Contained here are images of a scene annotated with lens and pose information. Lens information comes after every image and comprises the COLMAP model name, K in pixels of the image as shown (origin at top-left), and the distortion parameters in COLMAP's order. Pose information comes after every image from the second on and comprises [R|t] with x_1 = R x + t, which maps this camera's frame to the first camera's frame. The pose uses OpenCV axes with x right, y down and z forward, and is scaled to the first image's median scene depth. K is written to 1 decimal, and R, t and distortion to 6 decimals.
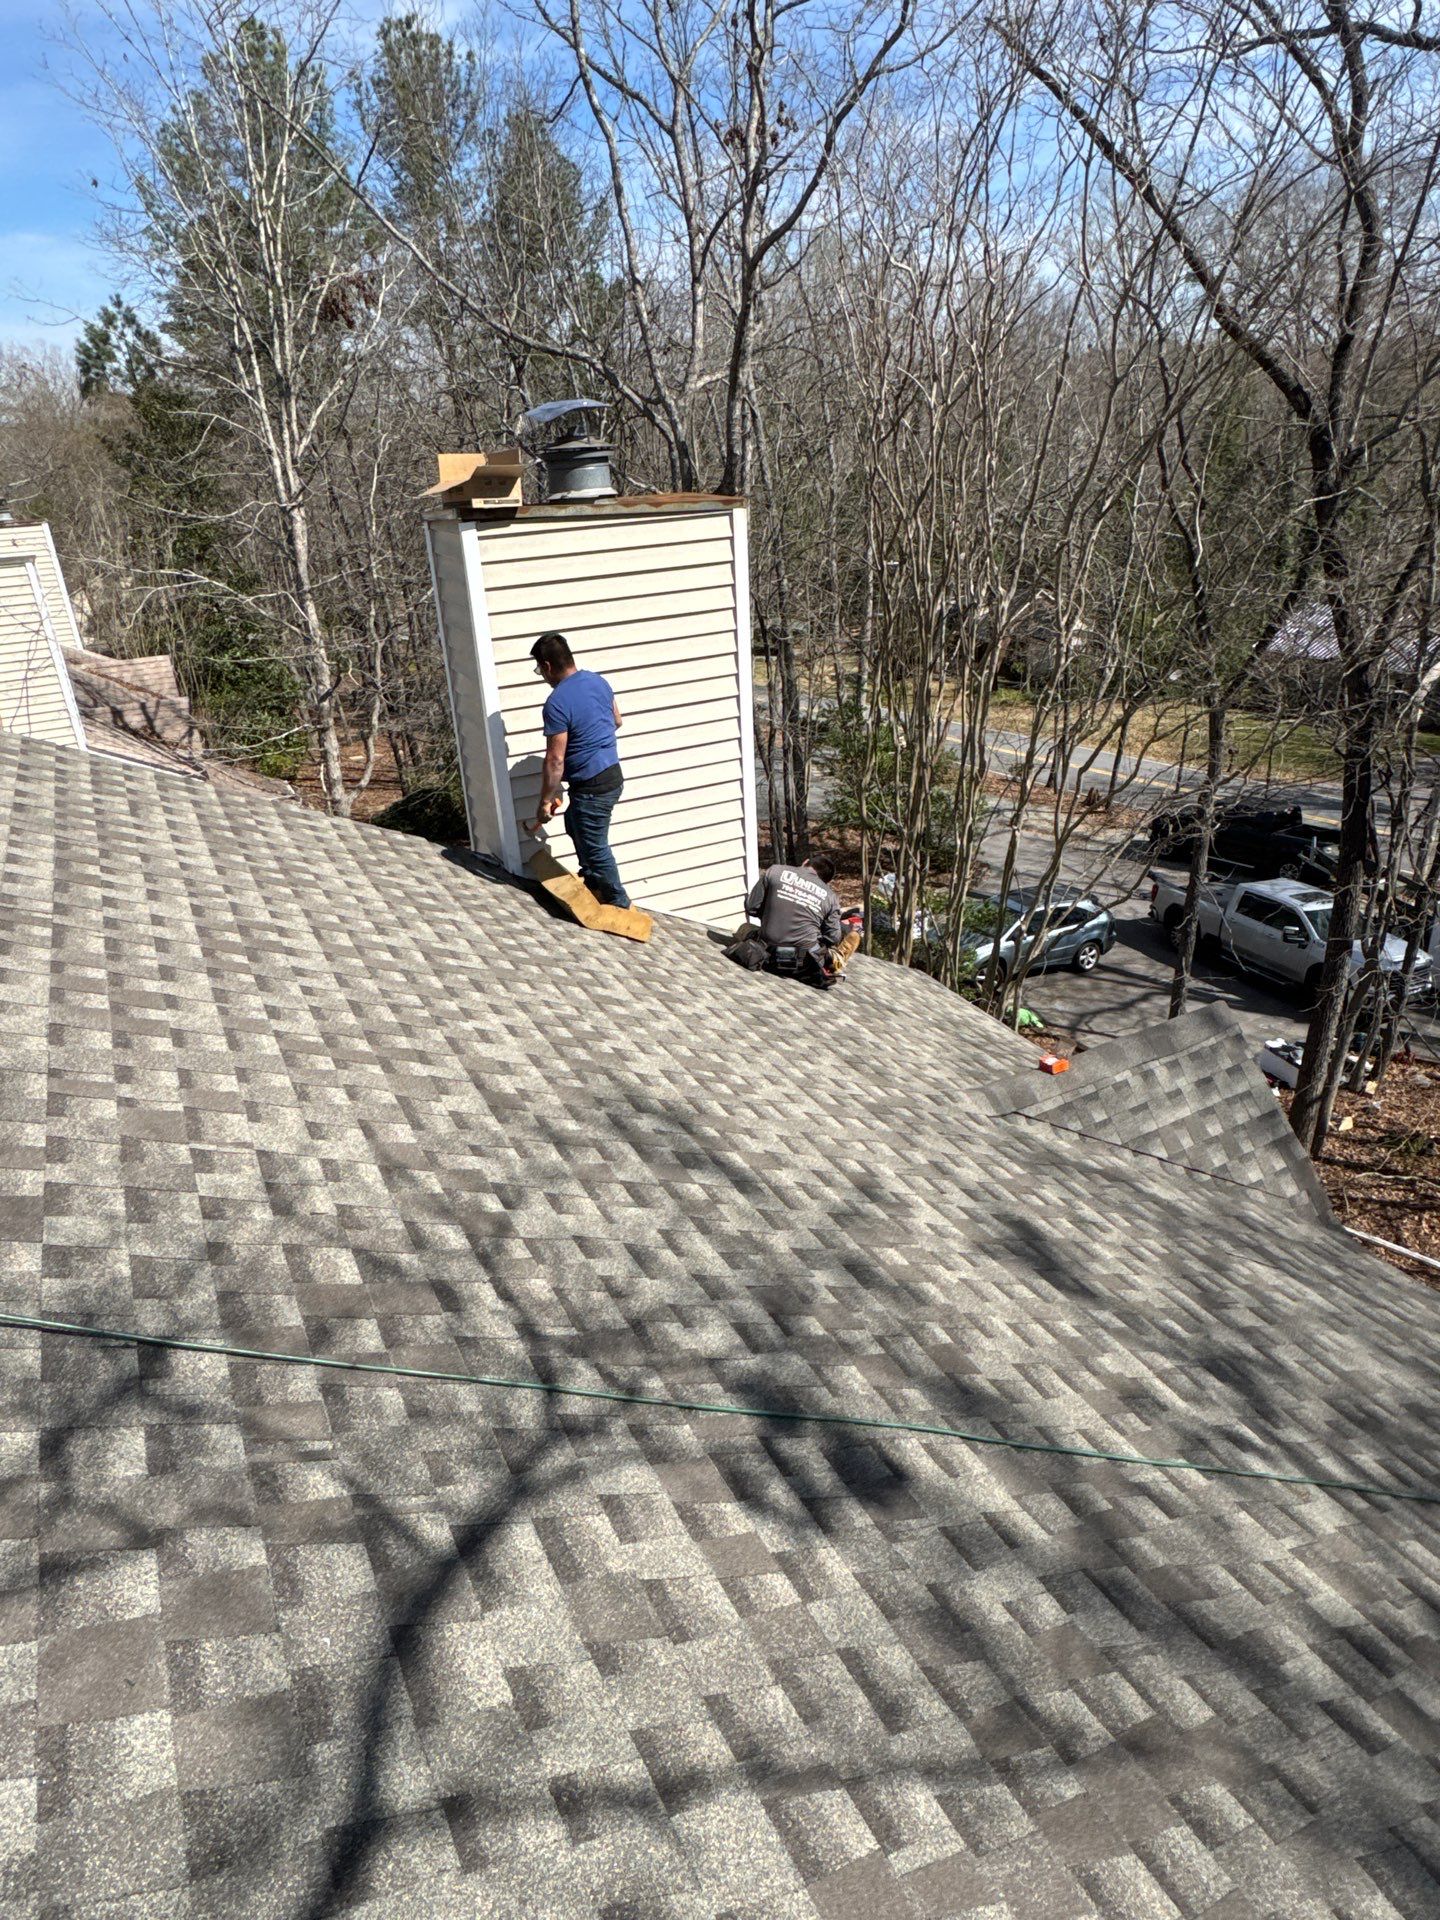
lens RADIAL K [[1132.6, 0, 726.5], [0, 1132.6, 960.6], [0, 0, 1]] dist [-0.010860, 0.005483]
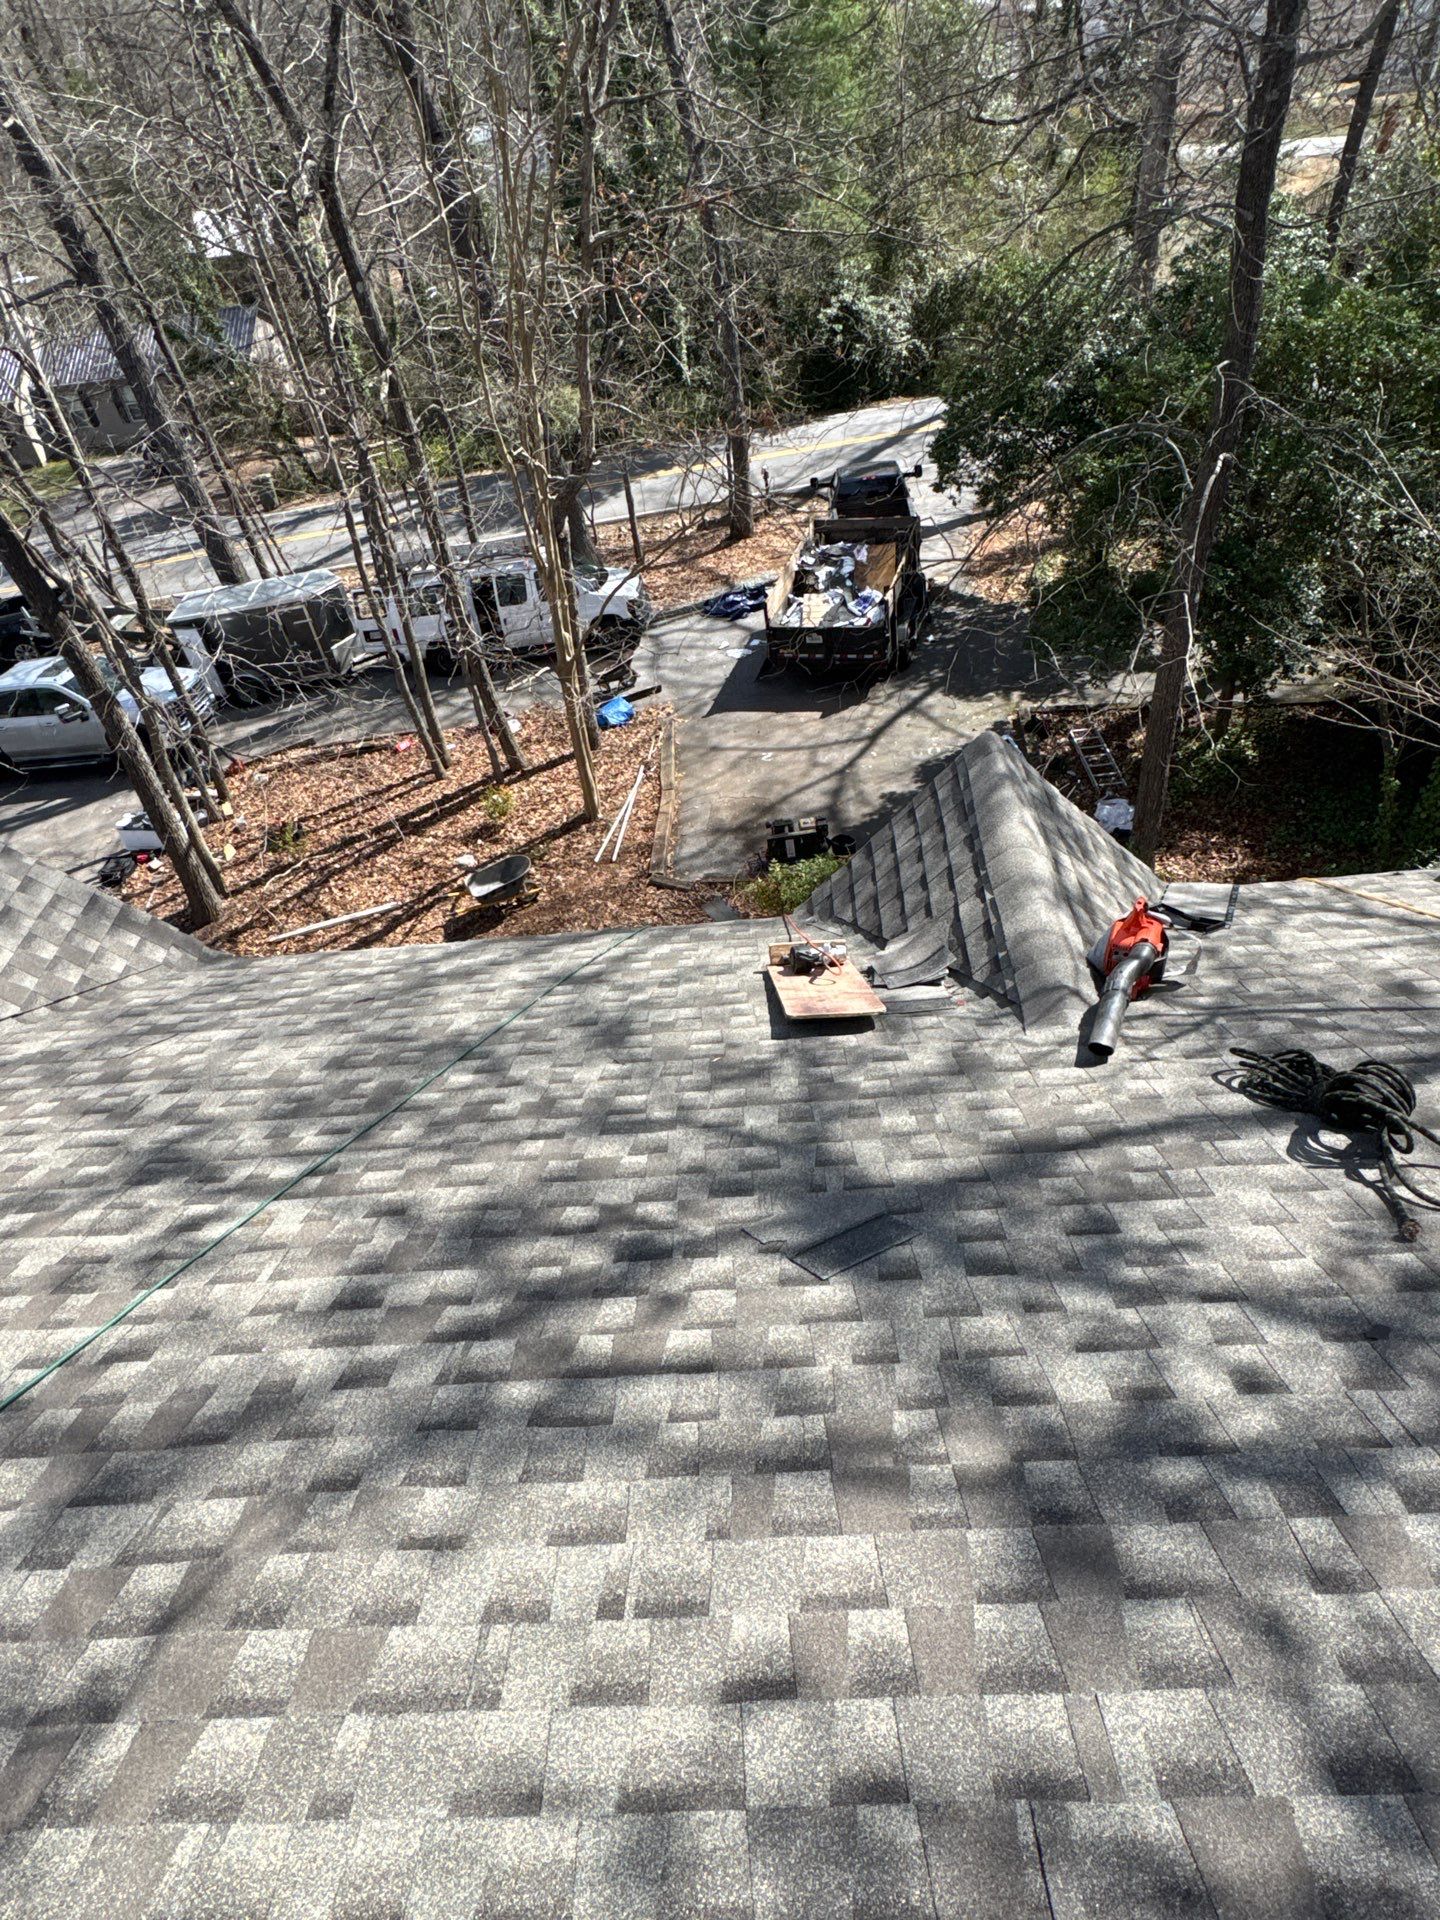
lens RADIAL K [[1132.6, 0, 726.5], [0, 1132.6, 960.6], [0, 0, 1]] dist [-0.010860, 0.005483]
pose [[0.469607, -0.596324, 0.651051, 0.096328], [0.450600, 0.796031, 0.404097, 0.035366], [-0.759229, 0.103597, 0.642525, 0.008179]]
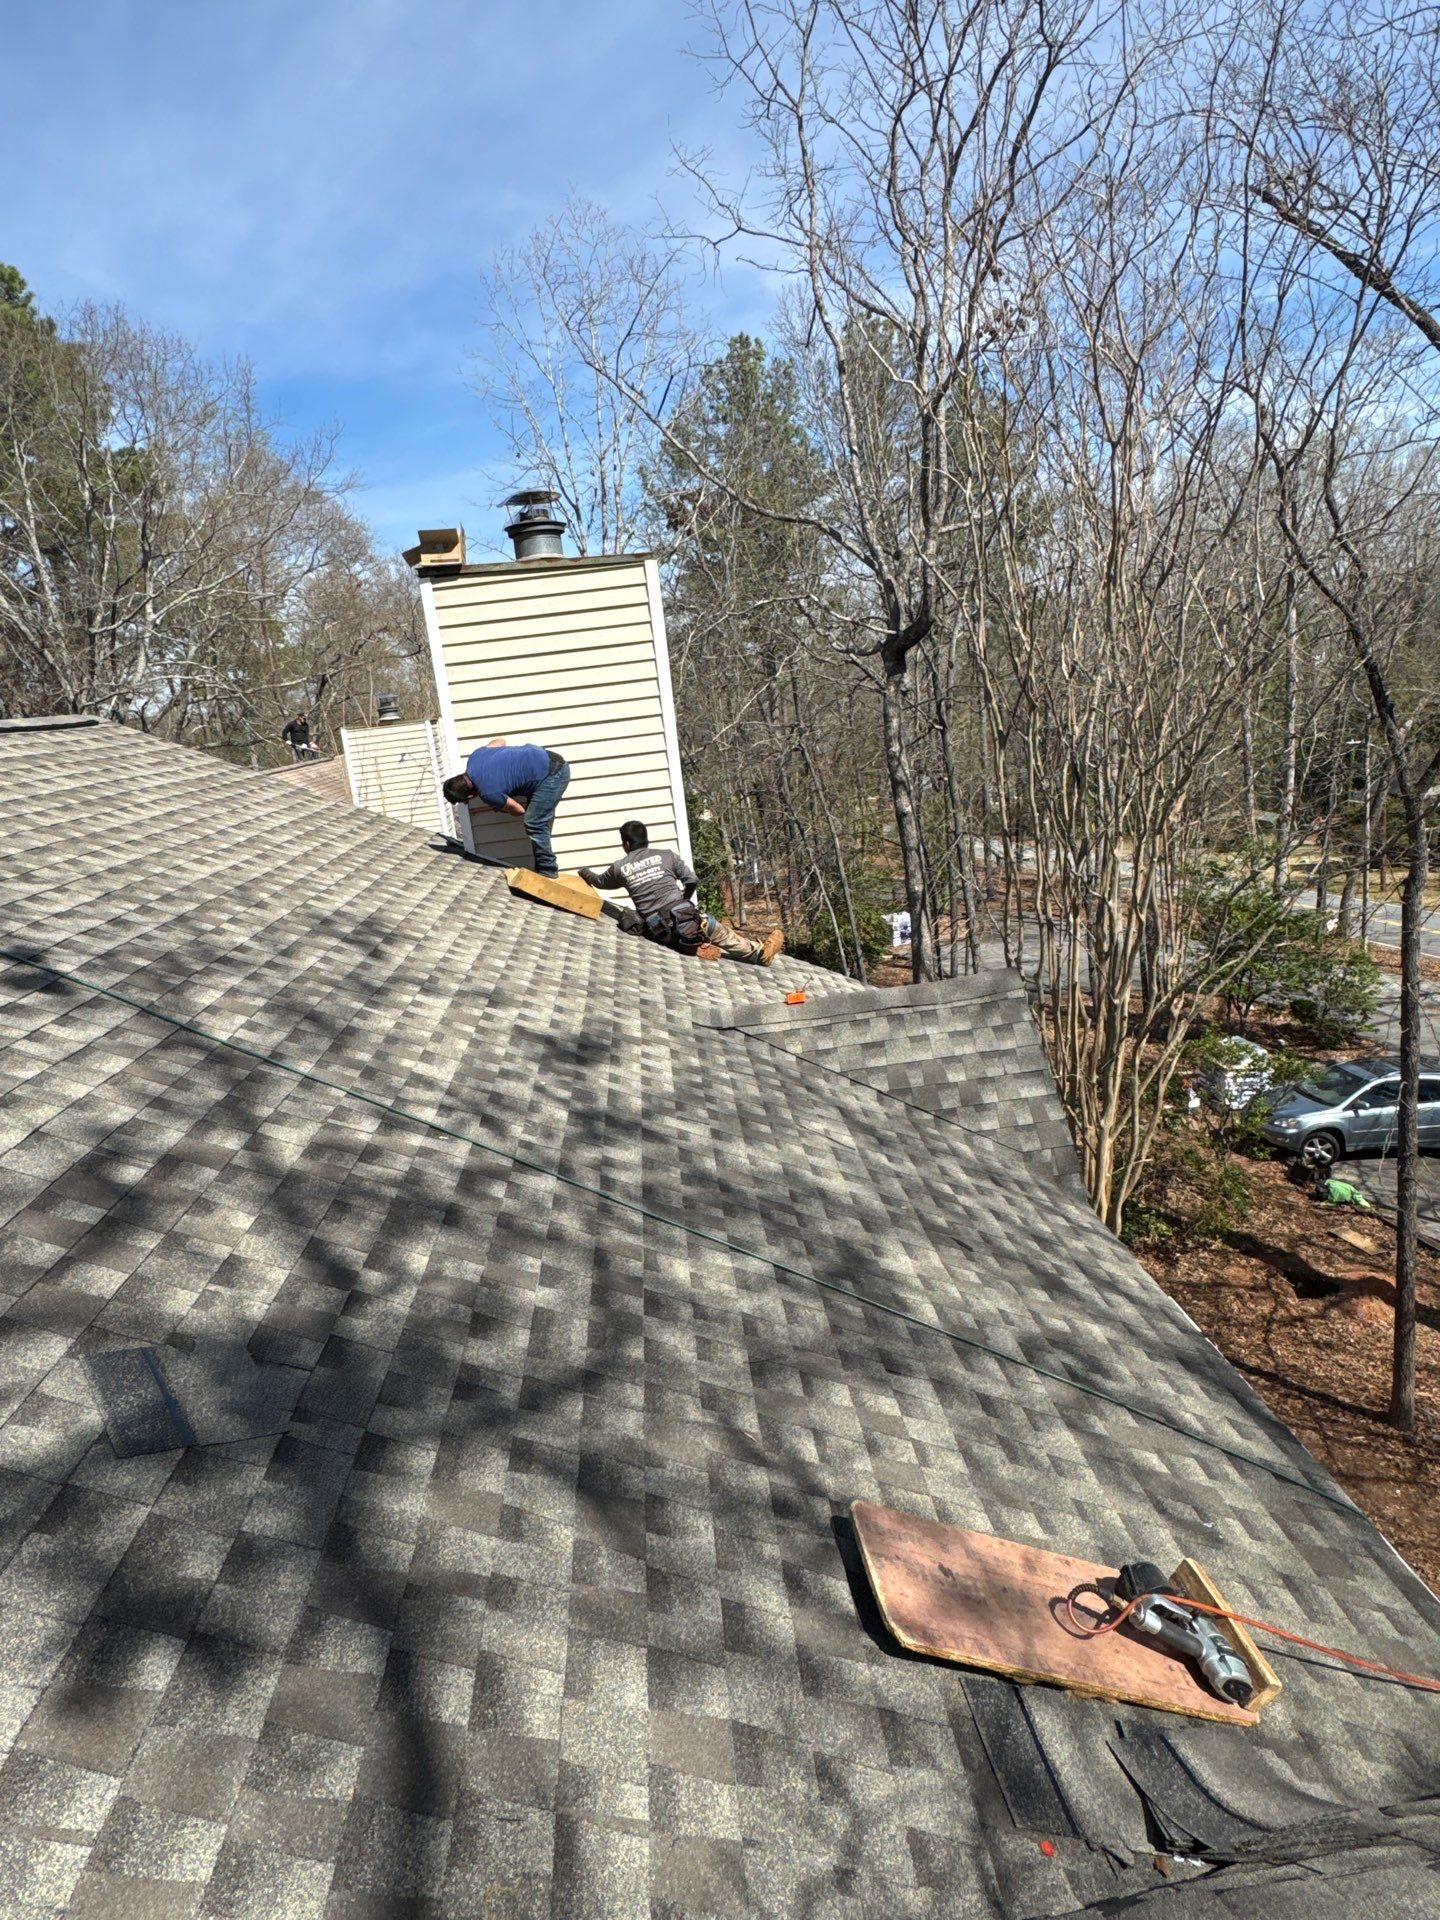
lens RADIAL K [[1132.6, 0, 726.5], [0, 1132.6, 960.6], [0, 0, 1]] dist [-0.010860, 0.005483]
pose [[0.915808, 0.037503, -0.399862, 0.655587], [-0.107062, 0.982399, -0.153066, 0.228327], [0.387084, 0.182989, 0.903704, 0.000354]]
